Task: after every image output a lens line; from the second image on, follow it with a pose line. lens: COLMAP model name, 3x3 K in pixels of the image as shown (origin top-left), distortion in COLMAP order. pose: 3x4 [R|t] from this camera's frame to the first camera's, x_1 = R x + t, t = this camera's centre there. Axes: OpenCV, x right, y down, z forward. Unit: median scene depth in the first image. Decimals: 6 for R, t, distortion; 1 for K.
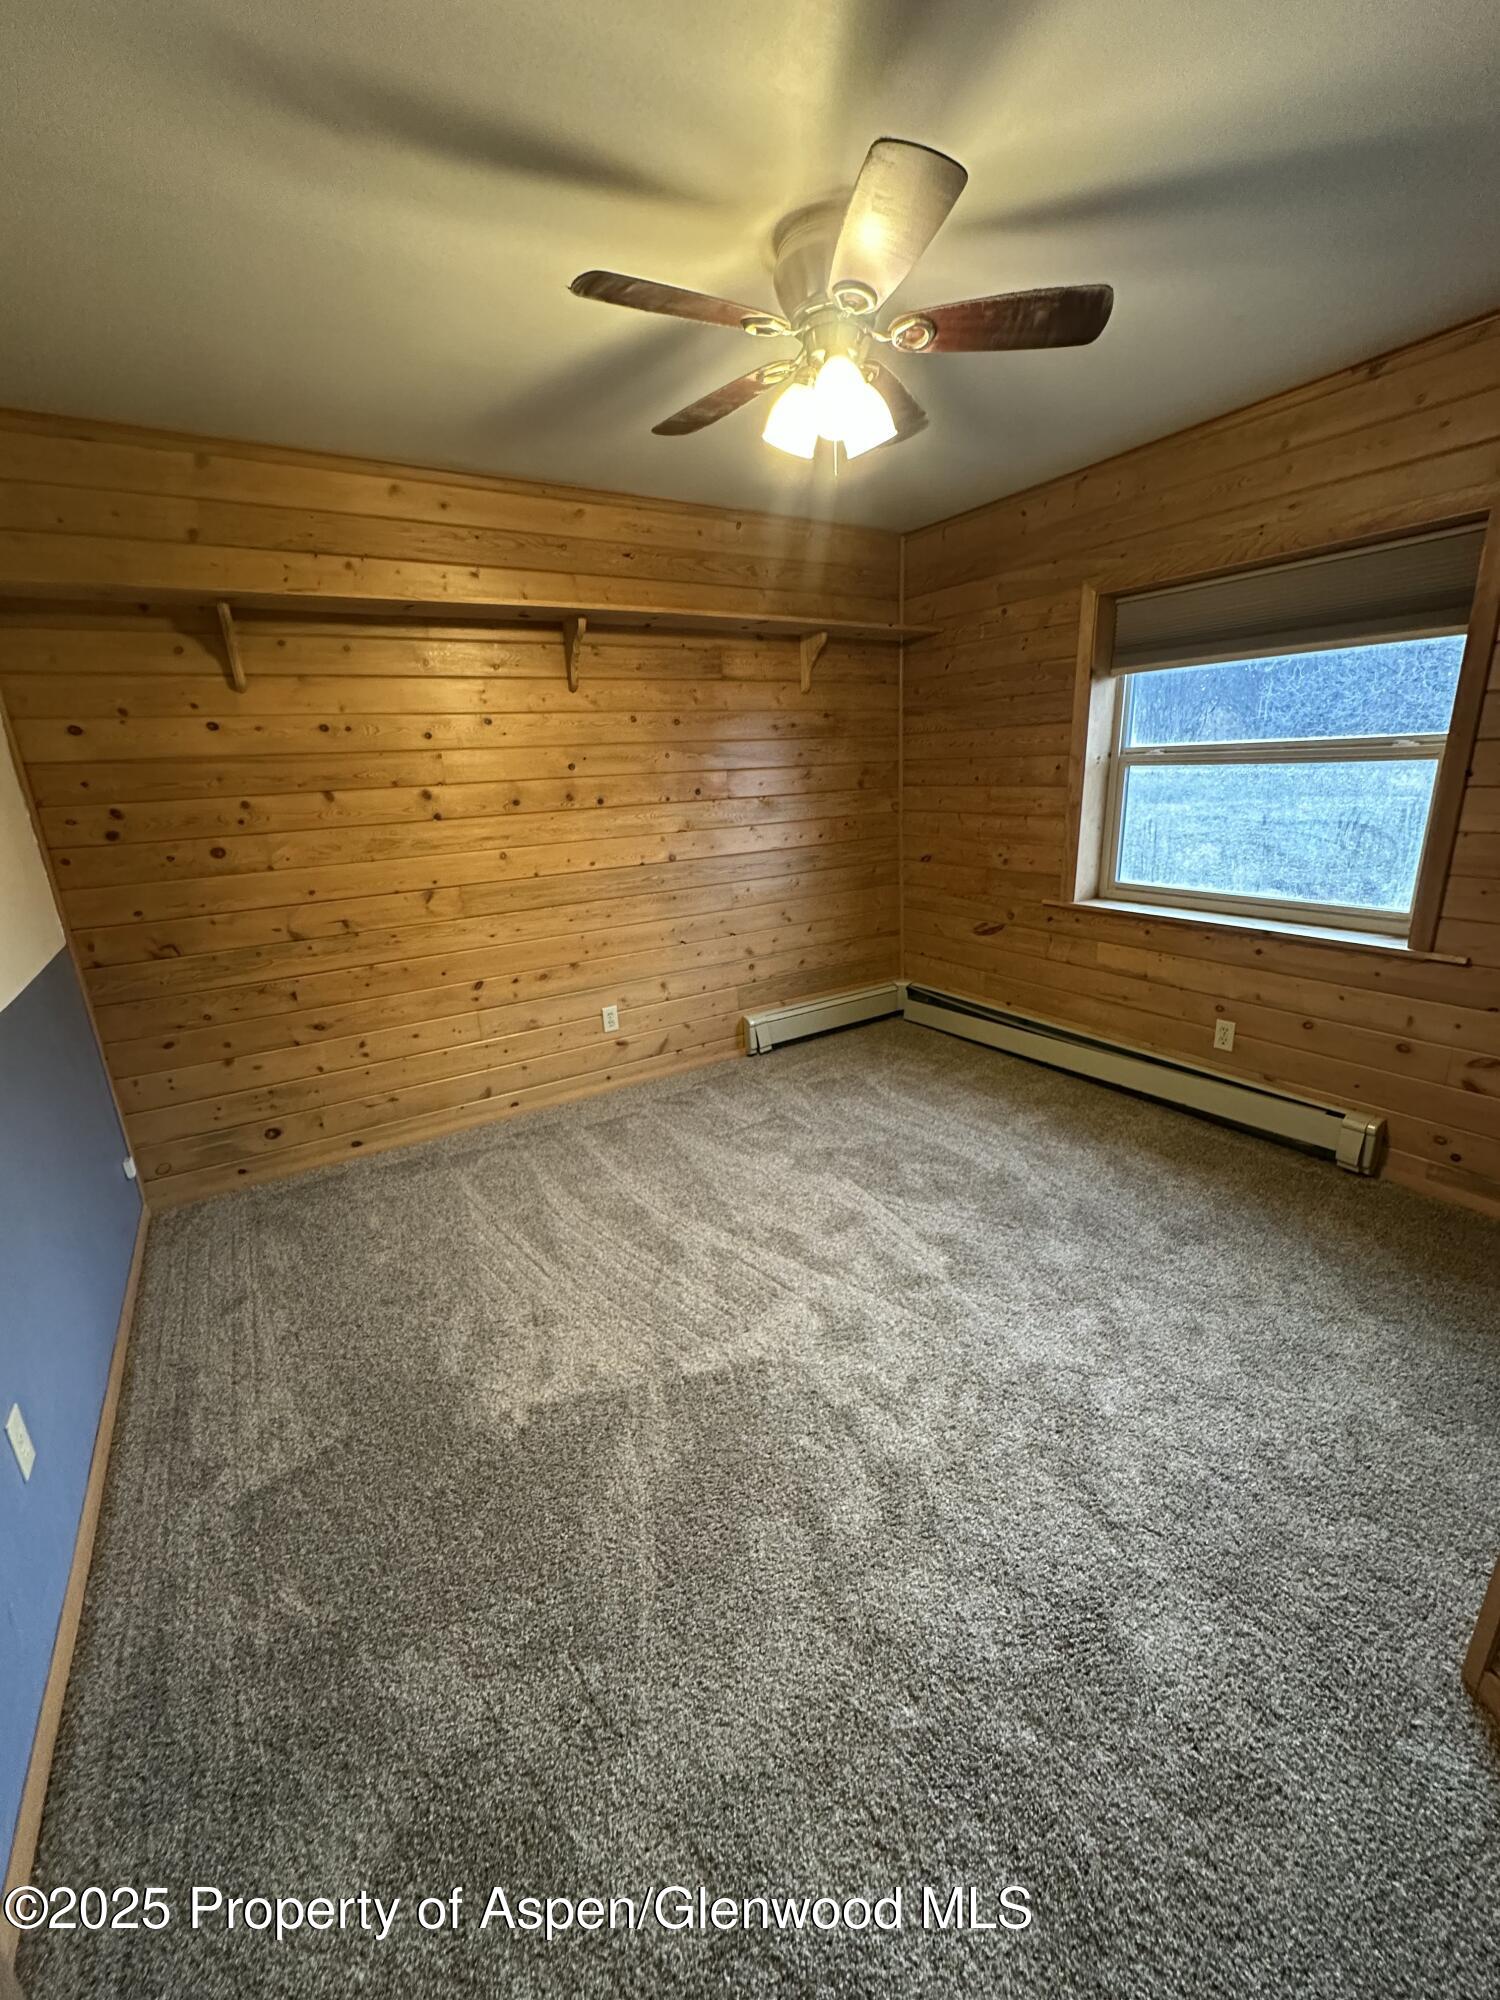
lens RADIAL K [[796.4, 0, 744.5], [0, 796.4, 1001.5], [0, 0, 1]] dist [-0.000850, -0.000250]
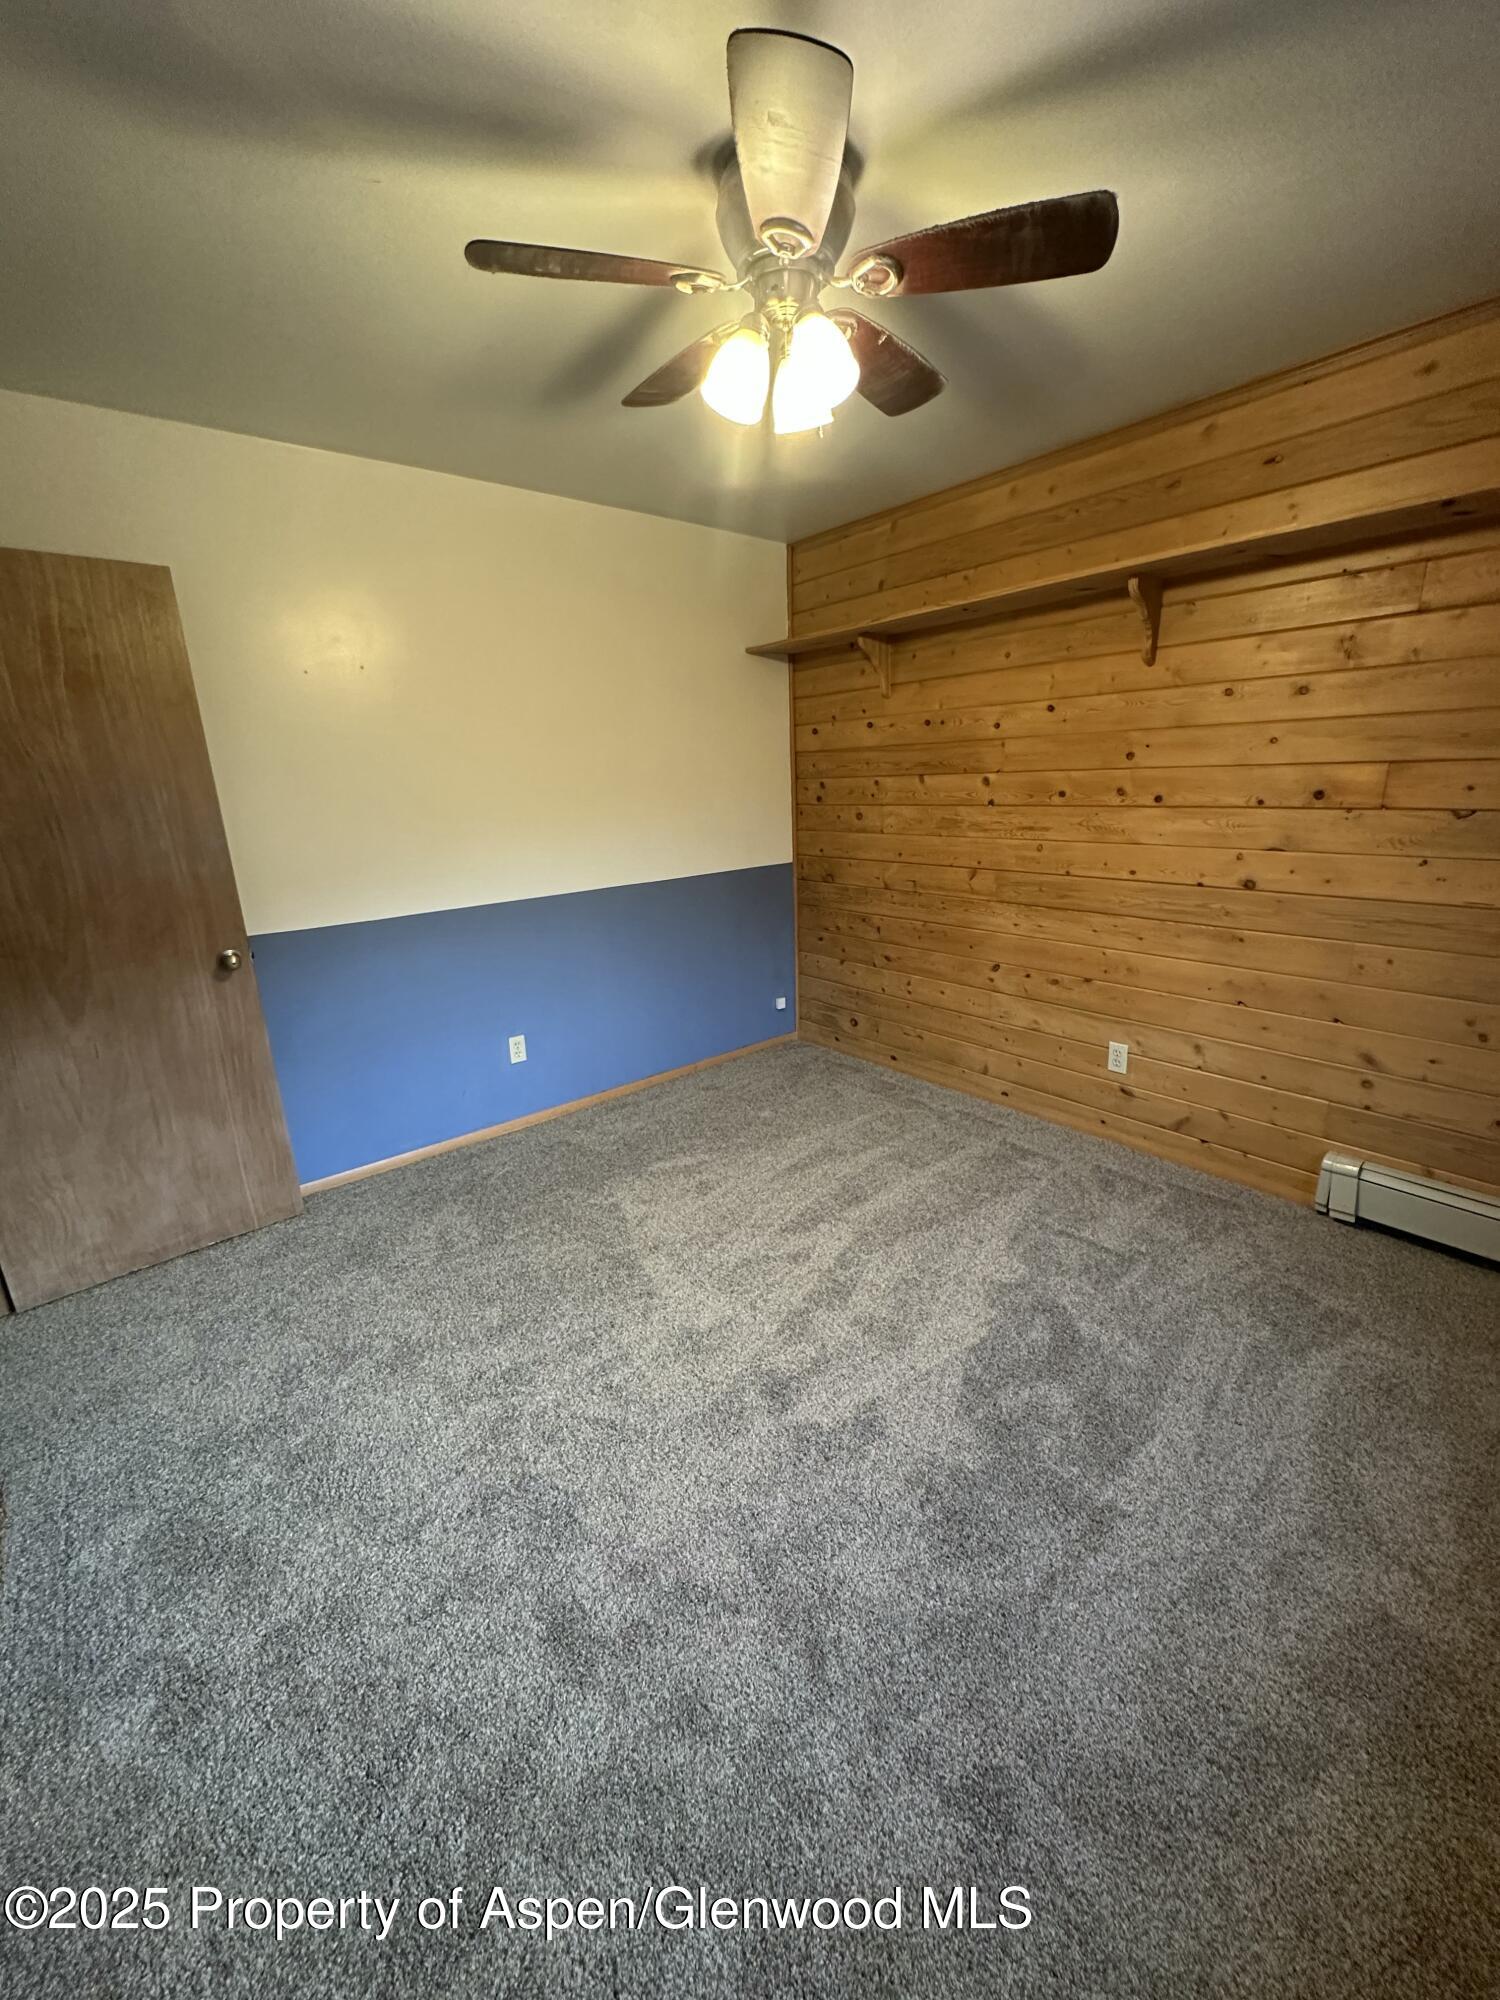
lens RADIAL K [[796.4, 0, 745.5], [0, 796.4, 1000.2], [0, 0, 1]] dist [-0.000850, -0.000250]
pose [[0.131361, 0.314258, -0.940205, 0.669409], [-0.251263, 0.928009, 0.275076, -0.202704], [0.958964, 0.200104, 0.200866, 0.541517]]
